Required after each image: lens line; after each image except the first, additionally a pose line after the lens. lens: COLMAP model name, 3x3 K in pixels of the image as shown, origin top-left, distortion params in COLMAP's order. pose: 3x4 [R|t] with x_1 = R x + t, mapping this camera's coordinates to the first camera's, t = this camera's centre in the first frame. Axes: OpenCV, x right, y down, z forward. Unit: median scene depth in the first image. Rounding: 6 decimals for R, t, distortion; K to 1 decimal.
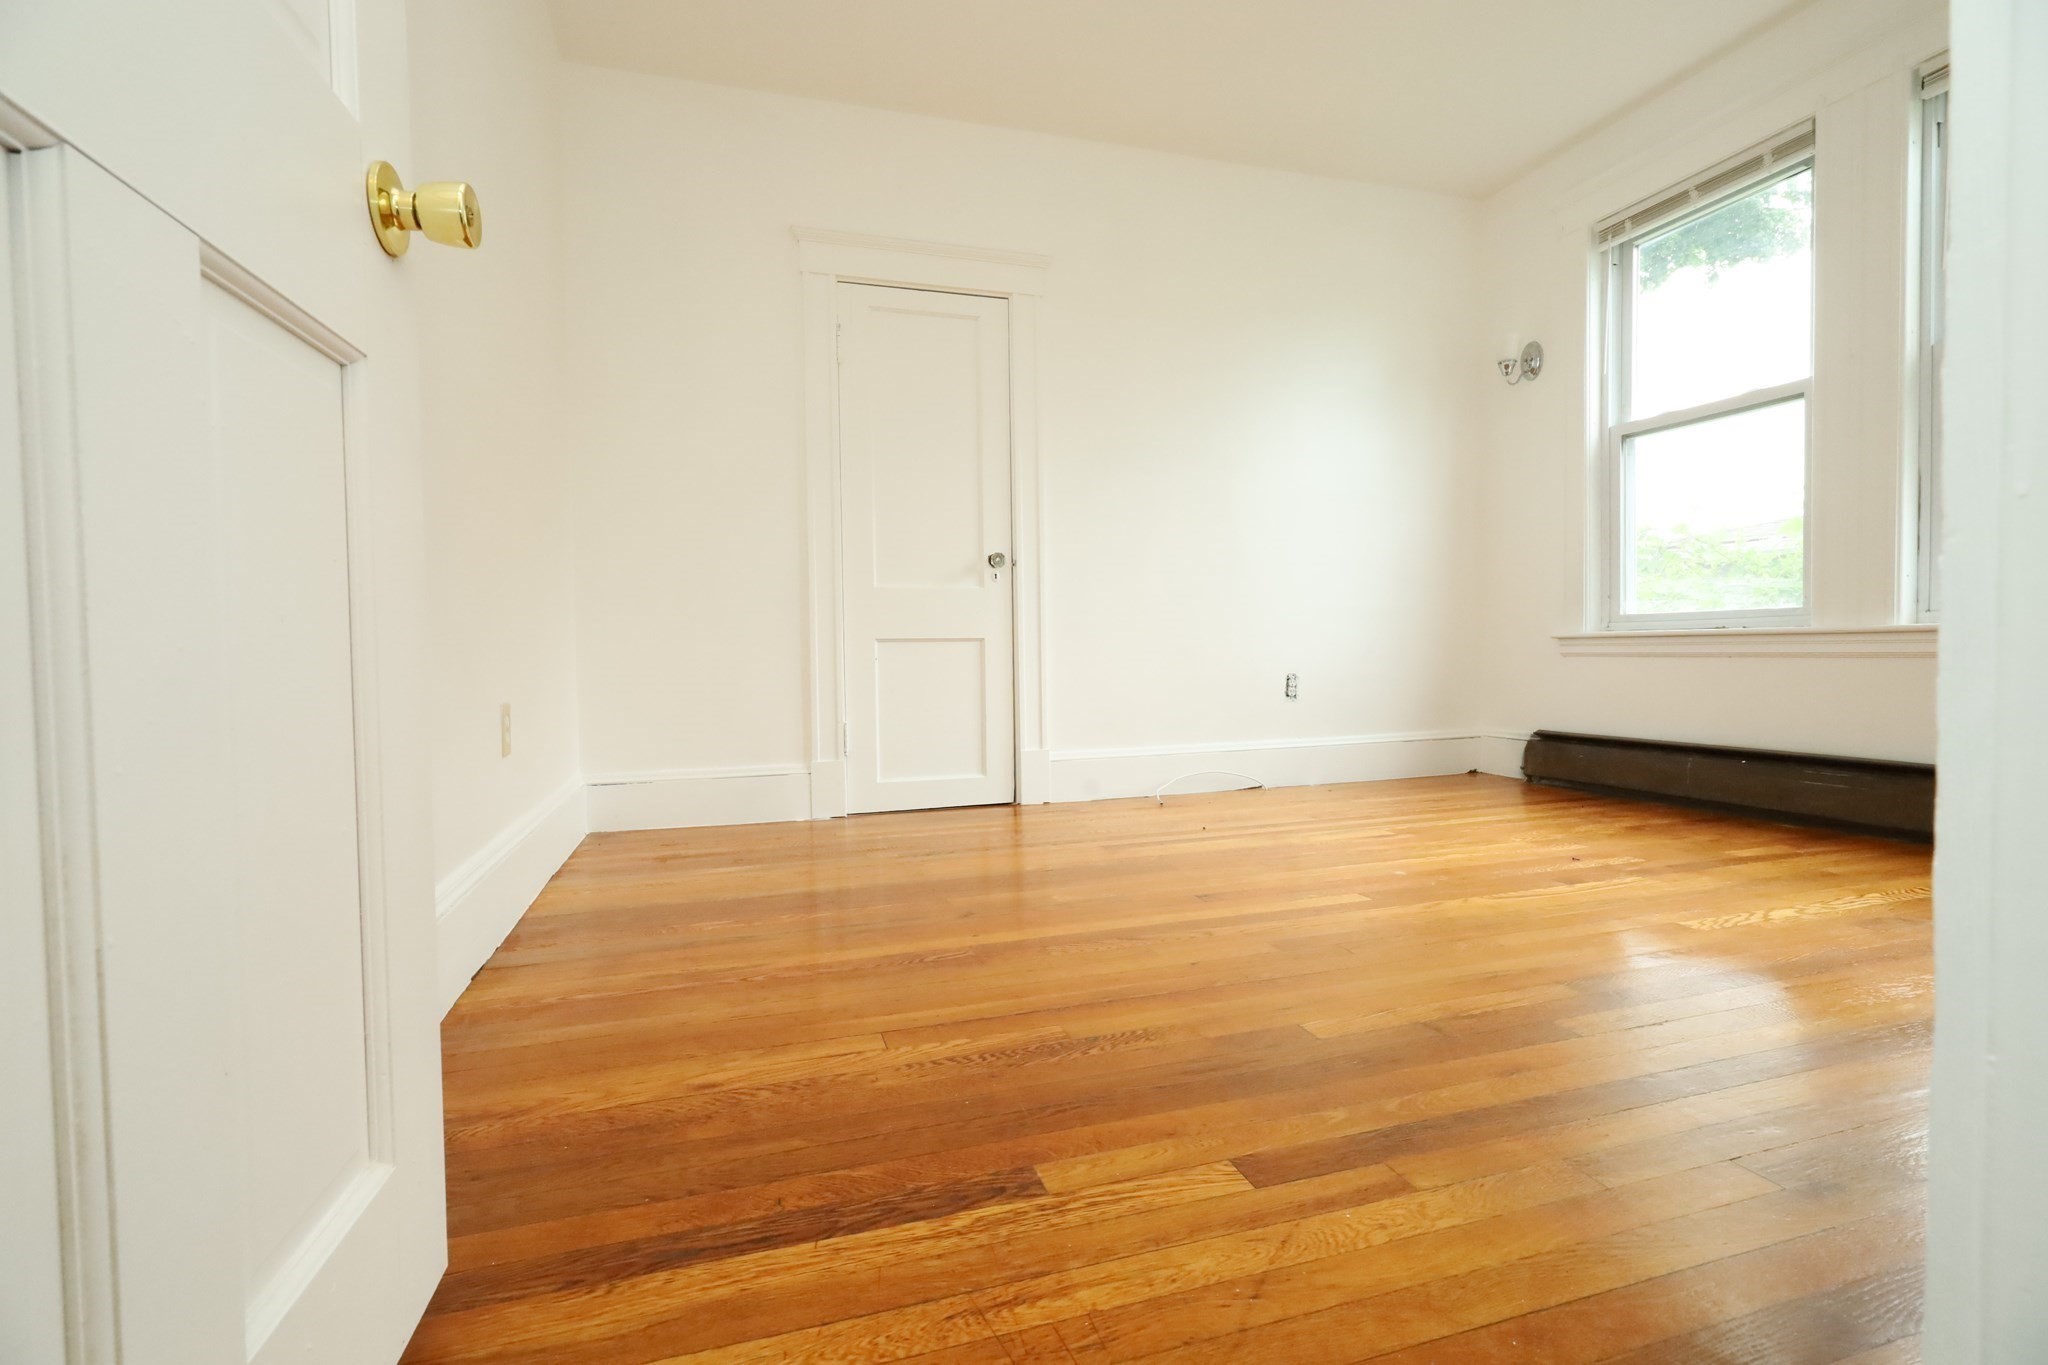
lens RADIAL K [[936.7, 0, 1022.6], [0, 936.7, 681.6], [0, 0, 1]] dist [-0.001263, 0.000352]
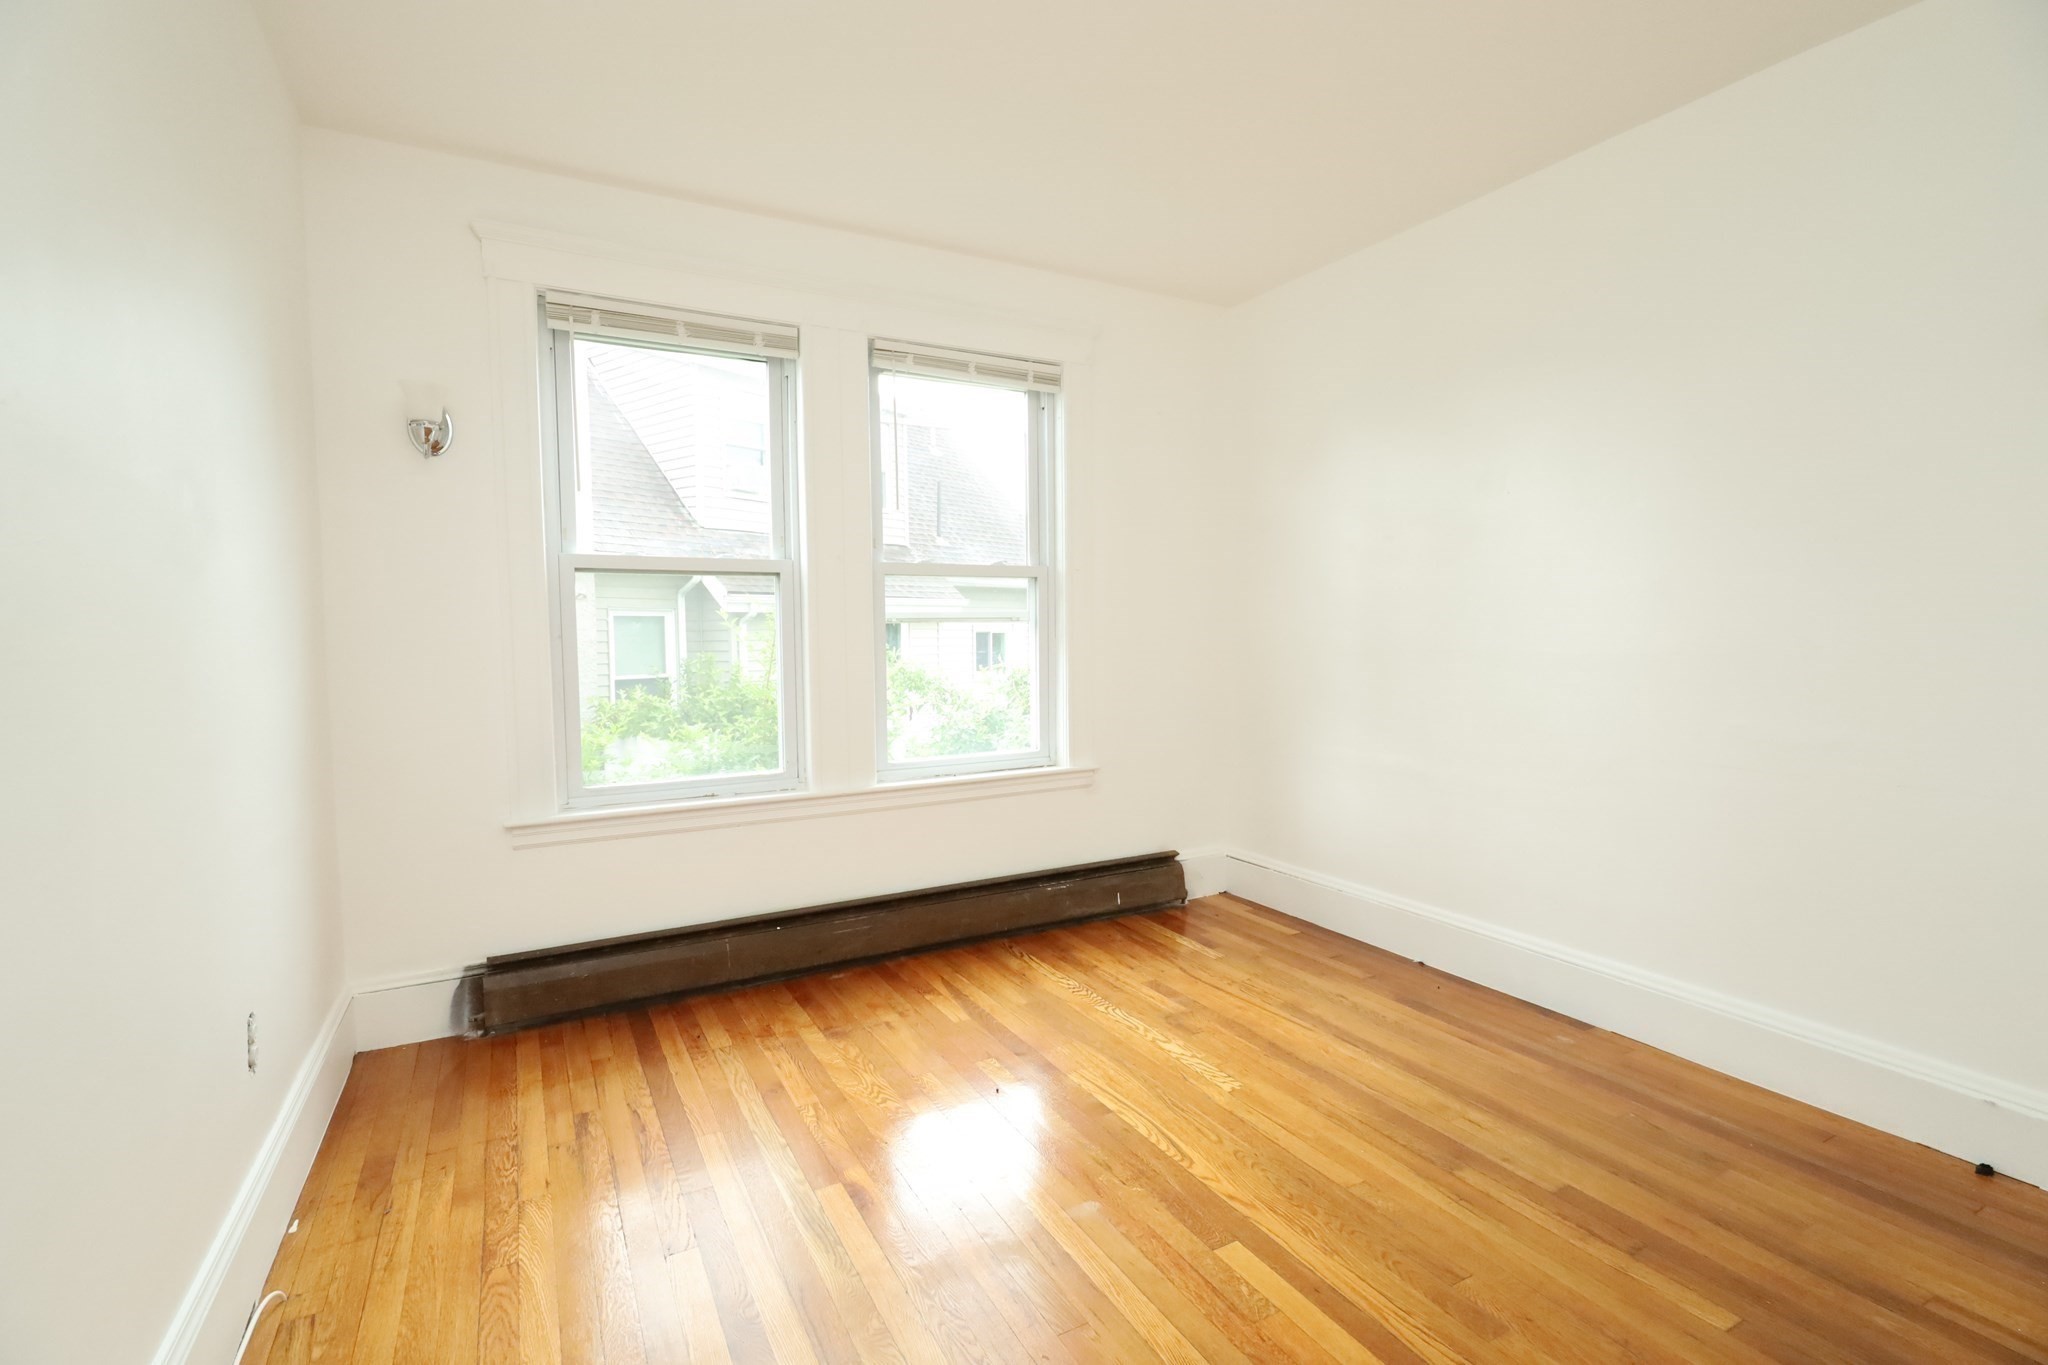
lens RADIAL K [[922.2, 0, 1013.7], [0, 922.2, 702.3], [0, 0, 1]] dist [-0.000390, 0.000302]
pose [[-0.187312, -0.058112, 0.980580, -0.586278], [0.049121, 0.996446, 0.068436, -0.497621], [-0.981072, 0.060986, -0.183792, 2.098947]]
